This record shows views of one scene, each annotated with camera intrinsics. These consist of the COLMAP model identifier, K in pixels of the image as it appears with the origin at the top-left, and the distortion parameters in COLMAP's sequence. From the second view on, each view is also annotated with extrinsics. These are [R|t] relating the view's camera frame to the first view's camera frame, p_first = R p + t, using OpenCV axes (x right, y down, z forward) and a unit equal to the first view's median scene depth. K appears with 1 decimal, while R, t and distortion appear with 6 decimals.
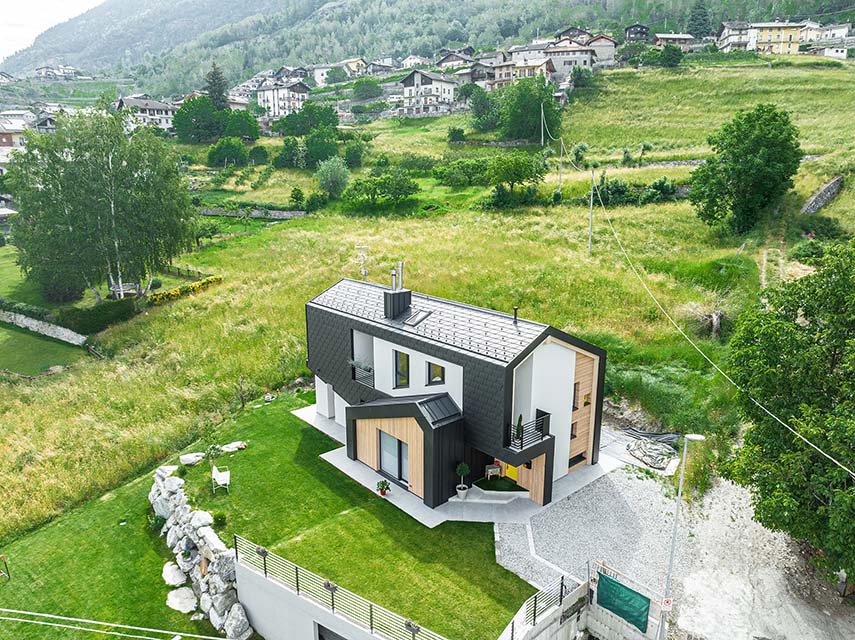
lens RADIAL K [[601.3, 0, 423.7], [0, 601.3, 316.8], [0, 0, 1]] dist [-0.053393, 0.020961]
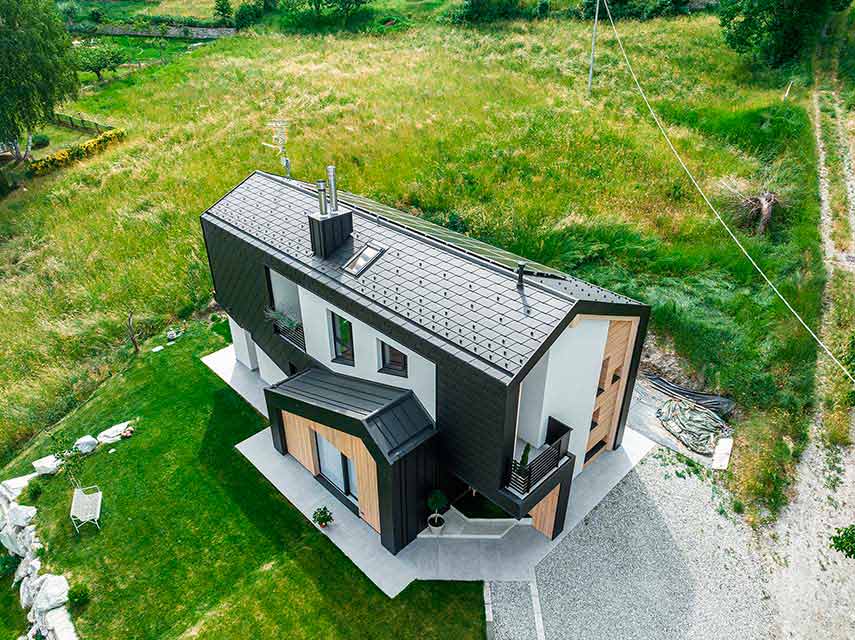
lens RADIAL K [[601.3, 0, 423.7], [0, 601.3, 316.8], [0, 0, 1]] dist [-0.053393, 0.020961]
pose [[0.998275, -0.032785, 0.048699, 0.015463], [0.016861, 0.954699, 0.297095, -0.093522], [-0.056233, -0.295762, 0.953605, 0.269873]]
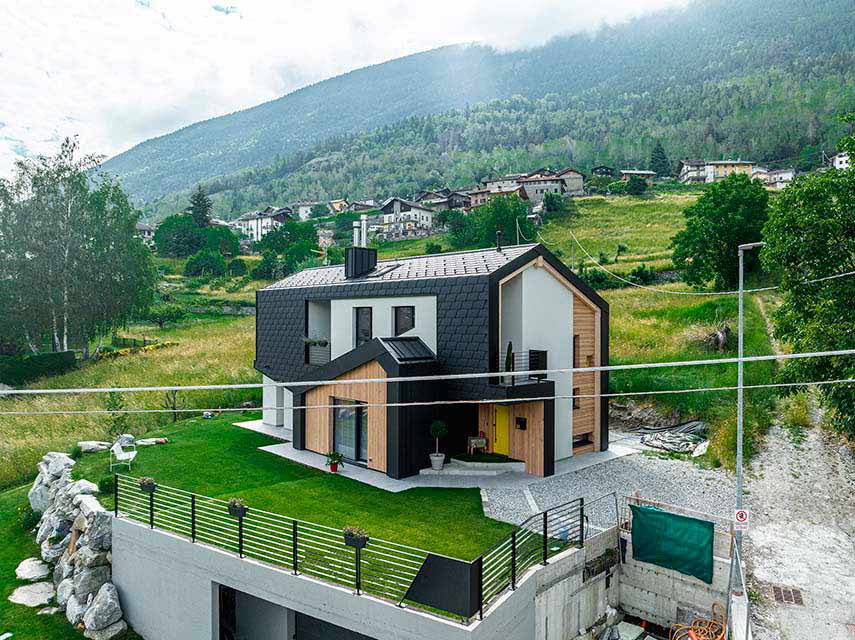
lens RADIAL K [[601.3, 0, 423.7], [0, 601.3, 316.8], [0, 0, 1]] dist [-0.053393, 0.020961]
pose [[0.999466, 0.003454, 0.032492, 0.014025], [0.004539, 0.970082, -0.242735, 0.195242], [-0.032358, 0.242753, 0.969548, 0.141655]]
